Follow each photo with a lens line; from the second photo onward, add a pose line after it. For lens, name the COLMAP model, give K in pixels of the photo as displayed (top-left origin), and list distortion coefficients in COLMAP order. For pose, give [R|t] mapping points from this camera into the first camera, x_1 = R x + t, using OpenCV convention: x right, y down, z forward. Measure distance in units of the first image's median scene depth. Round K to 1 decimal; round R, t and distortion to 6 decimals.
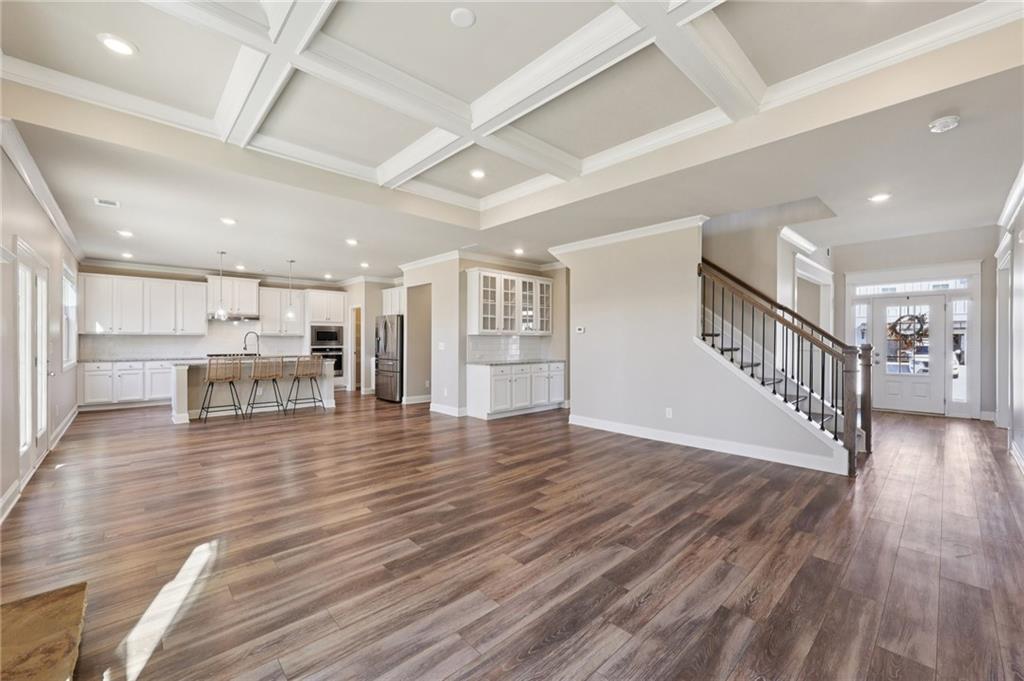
lens RADIAL K [[410.9, 0, 509.5], [0, 410.9, 342.1], [0, 0, 1]] dist [-0.000999, -0.000130]
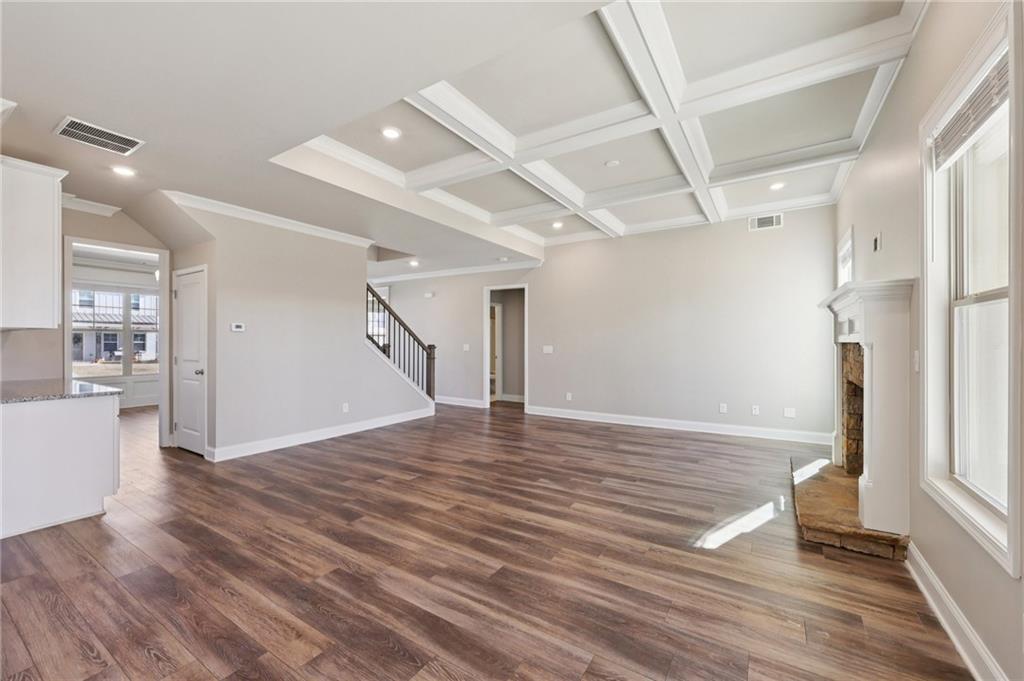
lens RADIAL K [[410.9, 0, 509.5], [0, 410.9, 342.1], [0, 0, 1]] dist [-0.000999, -0.000130]
pose [[-0.247602, -0.004171, 0.968853, -1.274932], [0.000327, 0.999990, 0.004389, -0.012000], [-0.968862, 0.001403, -0.247598, 1.370466]]
